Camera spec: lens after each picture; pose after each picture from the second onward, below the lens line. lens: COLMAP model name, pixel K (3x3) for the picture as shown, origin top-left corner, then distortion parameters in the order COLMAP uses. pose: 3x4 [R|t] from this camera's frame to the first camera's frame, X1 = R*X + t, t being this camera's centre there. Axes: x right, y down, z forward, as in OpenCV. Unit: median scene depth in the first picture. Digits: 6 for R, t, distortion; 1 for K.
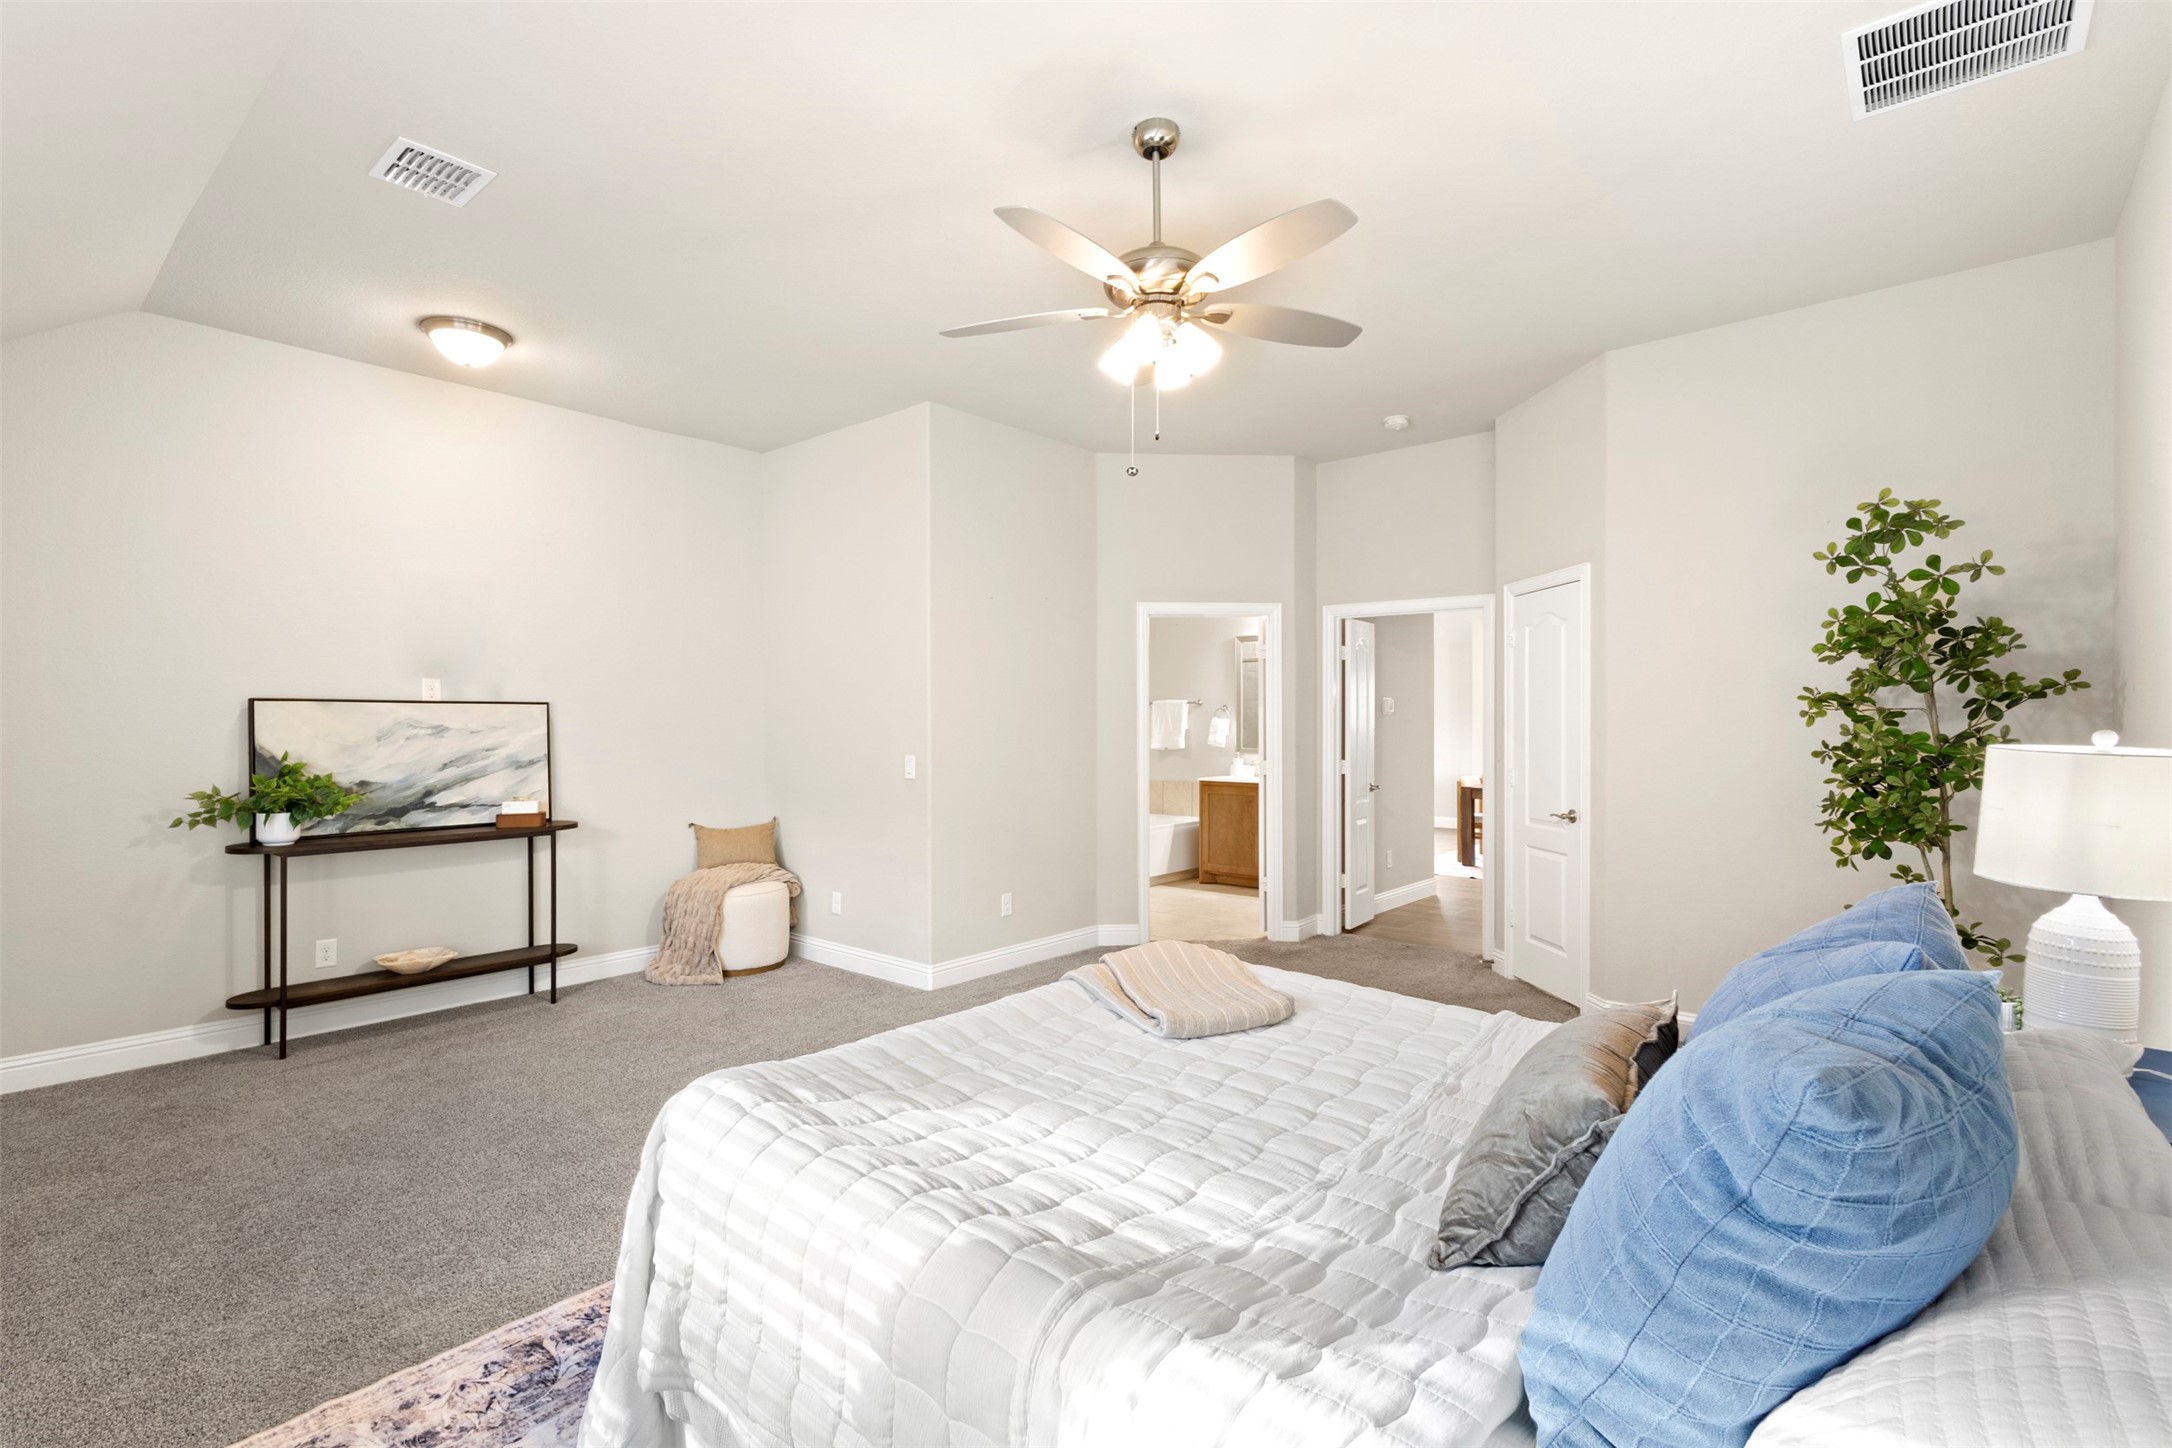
lens RADIAL K [[996.1, 0, 1091.1], [0, 996.1, 719.1], [0, 0, 1]] dist [0.011382, -0.004145]
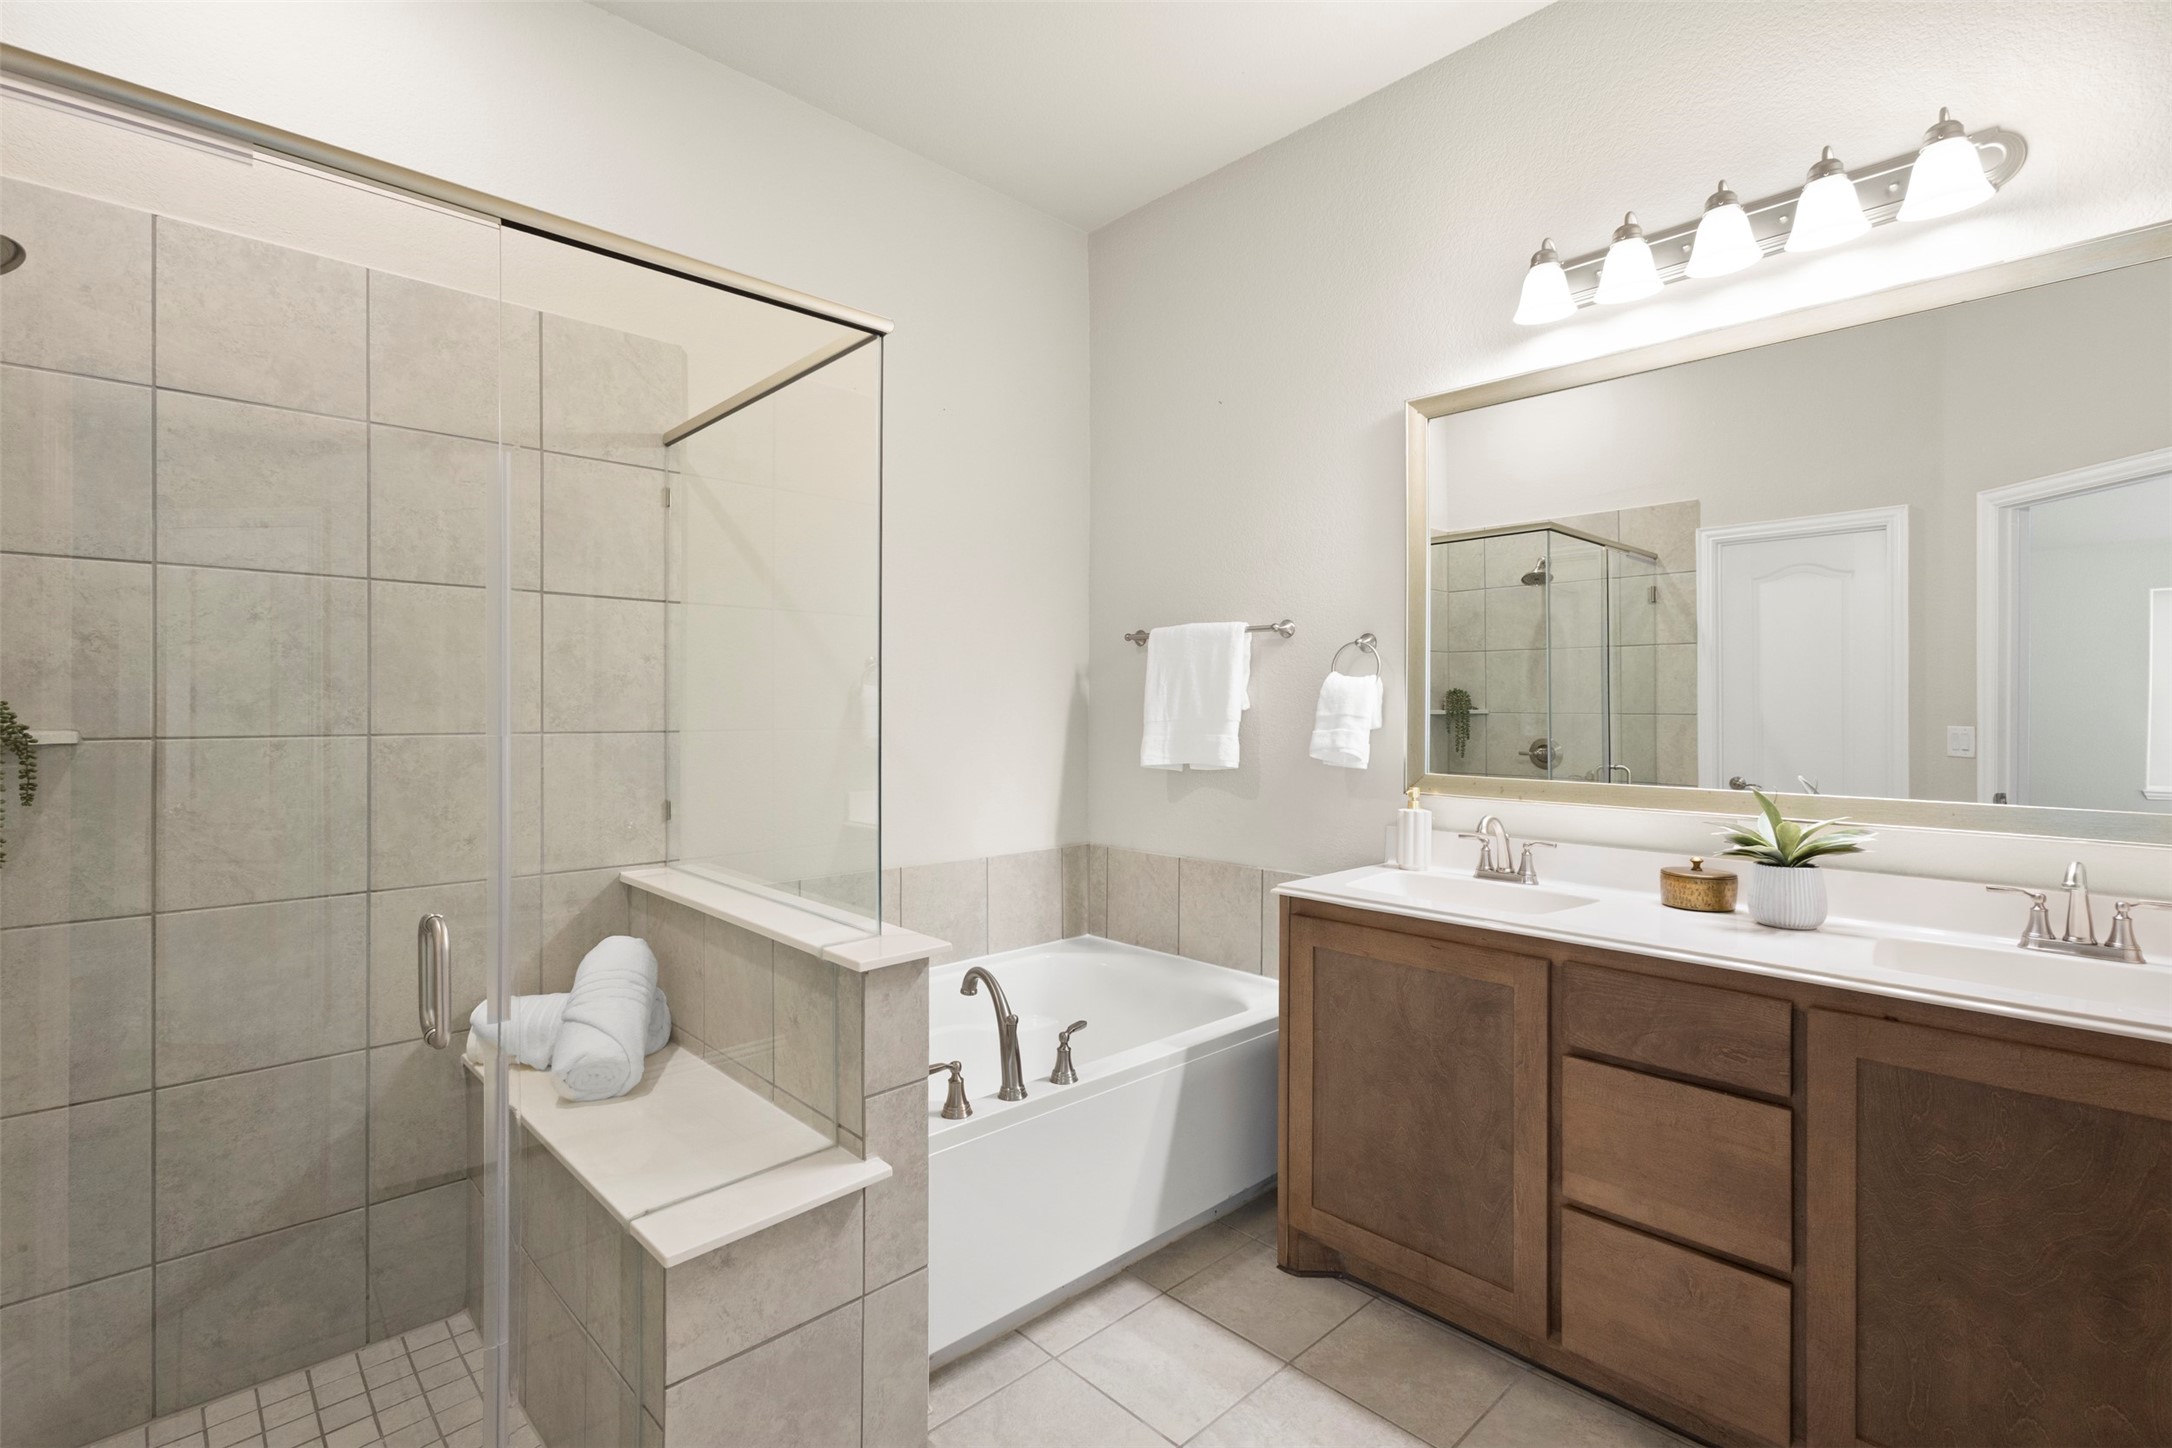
lens RADIAL K [[996.1, 0, 1081.7], [0, 996.1, 710.1], [0, 0, 1]] dist [0.011382, -0.004145]
pose [[0.994369, 0.010393, -0.105461, 0.079362], [-0.010303, 0.999946, 0.001399, 0.010629], [0.105470, -0.000305, 0.994422, 0.690735]]
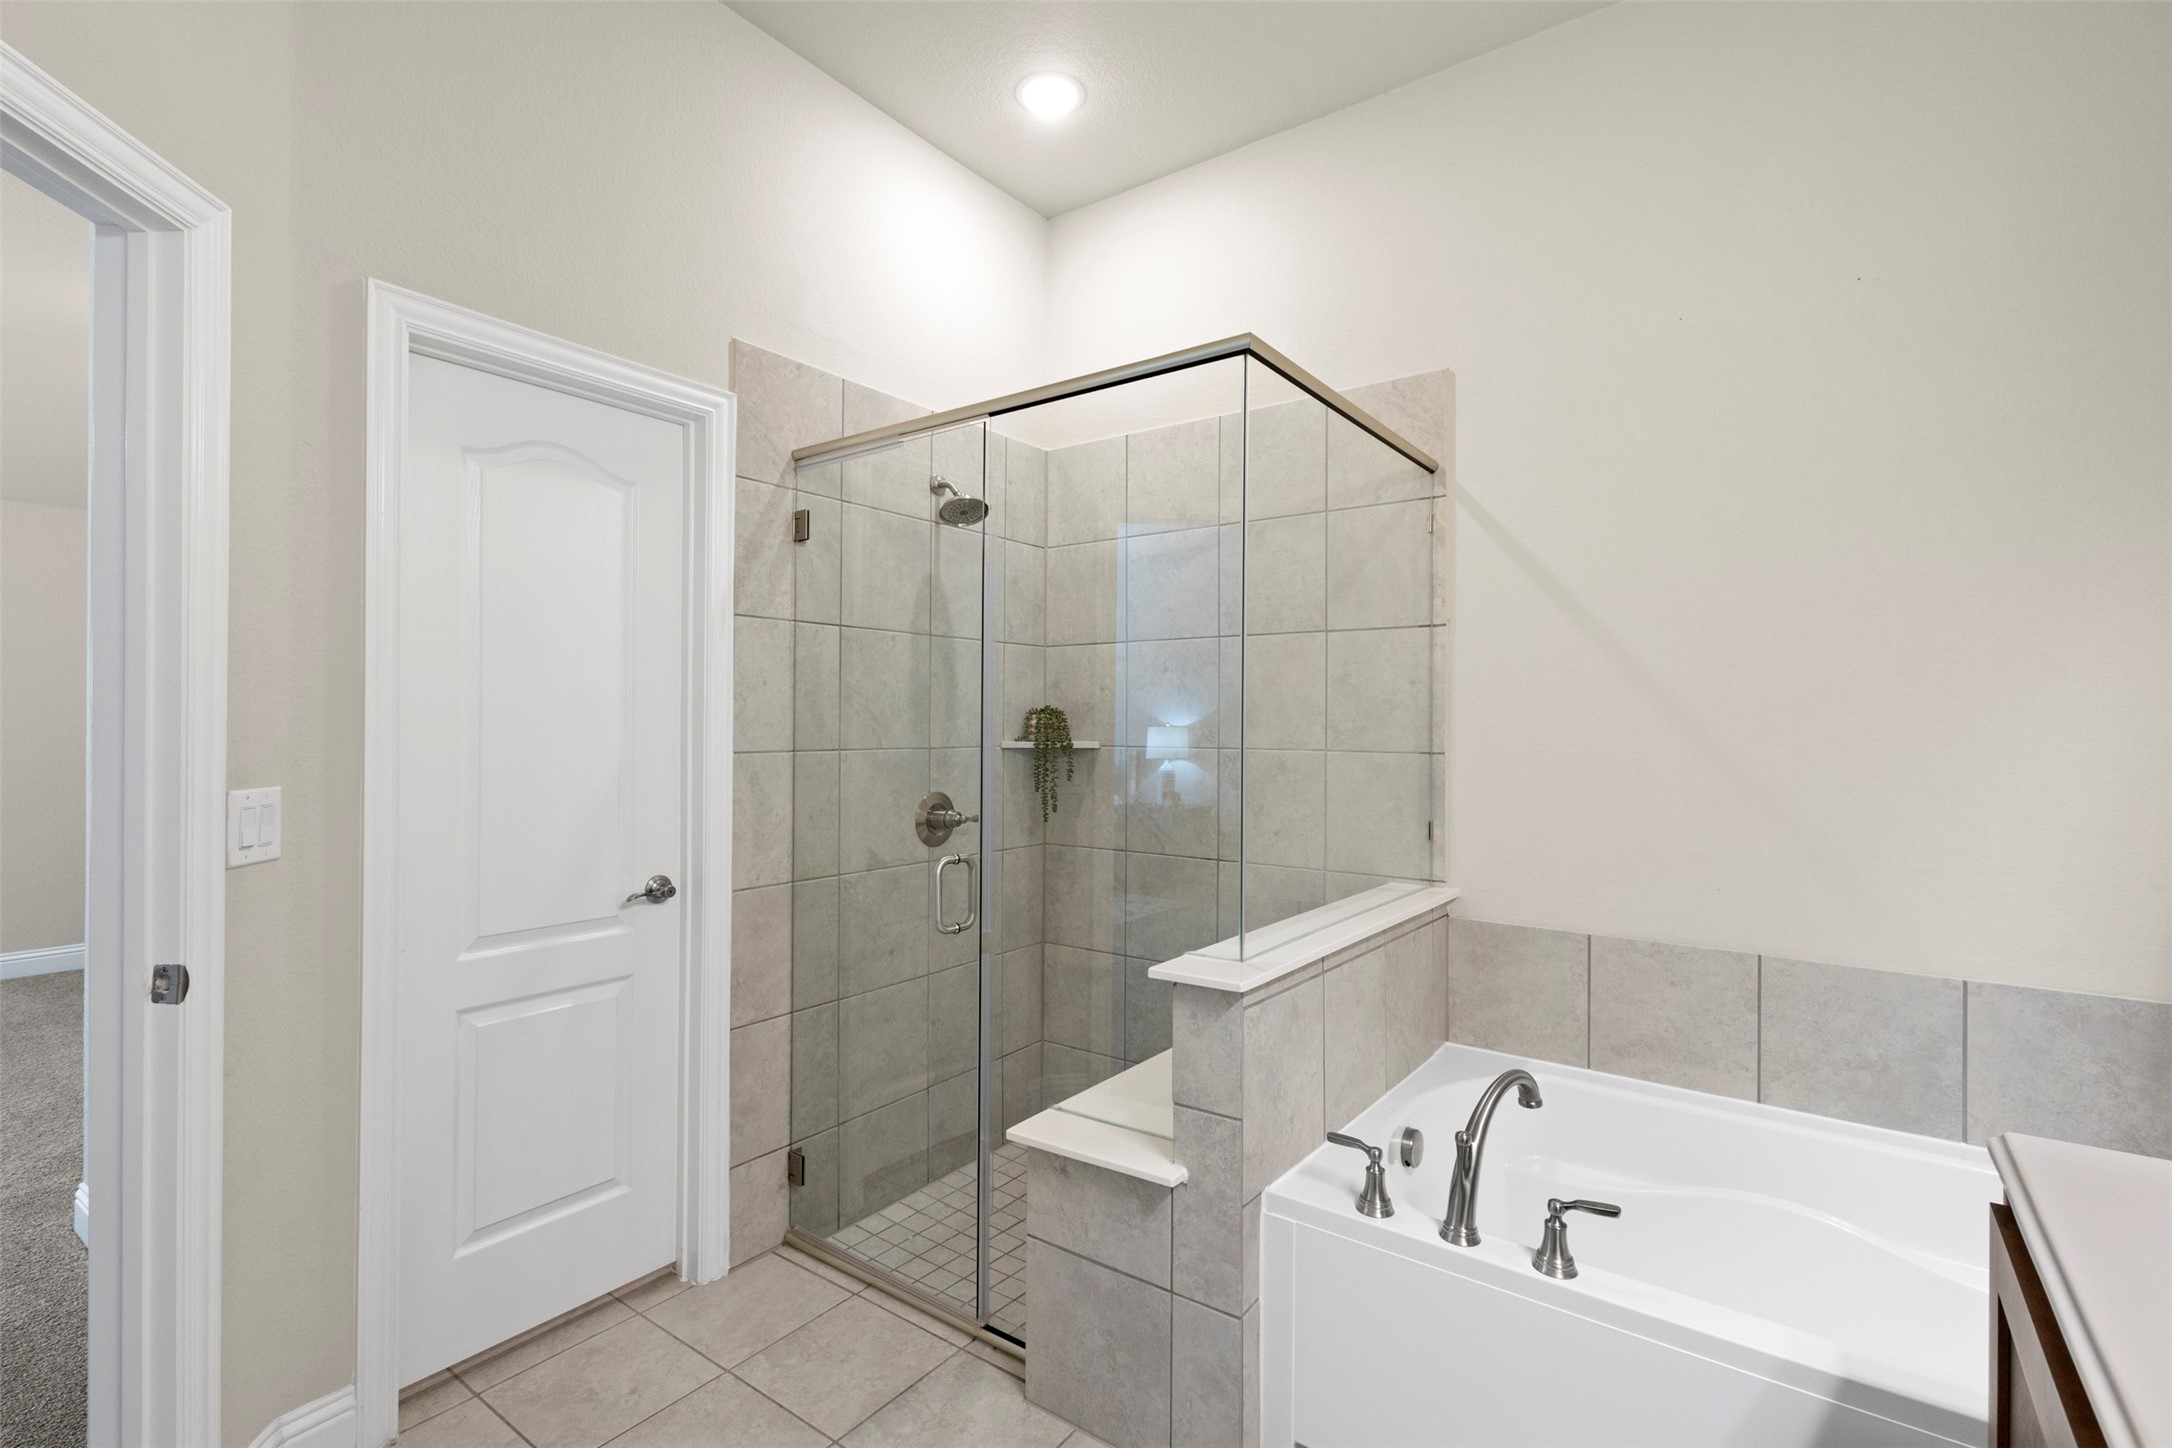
lens RADIAL K [[996.1, 0, 1093.5], [0, 996.1, 725.7], [0, 0, 1]] dist [0.011382, -0.004145]
pose [[0.073313, 0.010563, -0.997253, 0.219120], [-0.006683, 0.999927, 0.010100, 0.007953], [0.997287, 0.005924, 0.073379, 0.848920]]
